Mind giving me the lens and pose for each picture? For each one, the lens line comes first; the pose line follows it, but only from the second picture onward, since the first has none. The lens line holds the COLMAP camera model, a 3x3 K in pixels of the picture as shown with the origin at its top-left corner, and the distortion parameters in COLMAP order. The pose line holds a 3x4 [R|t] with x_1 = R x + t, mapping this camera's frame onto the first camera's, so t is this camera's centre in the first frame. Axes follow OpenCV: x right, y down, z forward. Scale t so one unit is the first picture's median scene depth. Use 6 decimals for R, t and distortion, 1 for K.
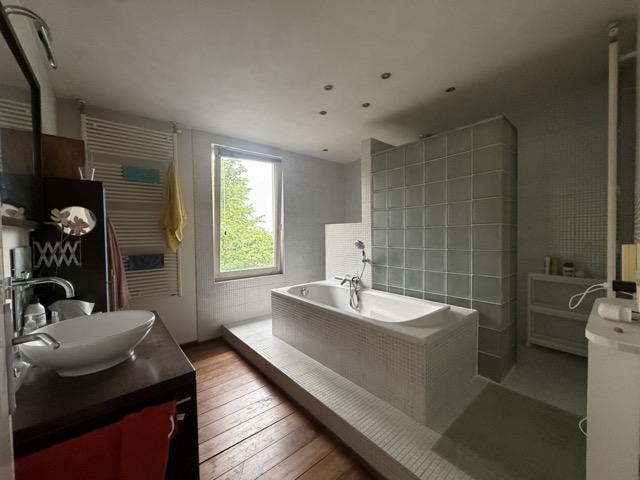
lens RADIAL K [[254.6, 0, 320.0], [0, 254.6, 240.0], [0, 0, 1]] dist [0.000292, 0.000045]
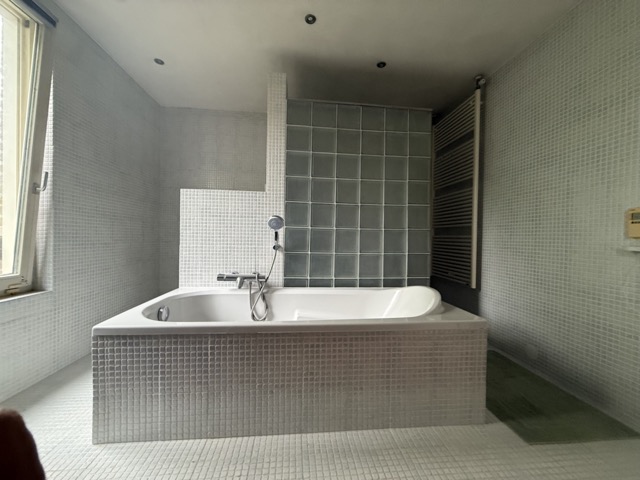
lens RADIAL K [[251.2, 0, 320.0], [0, 251.2, 240.0], [0, 0, 1]] dist [-0.001703, -0.000193]
pose [[0.563470, 0.014671, 0.826006, -0.317935], [-0.005171, 0.999885, -0.014231, 0.071596], [-0.826120, 0.003748, 0.563481, 0.526167]]
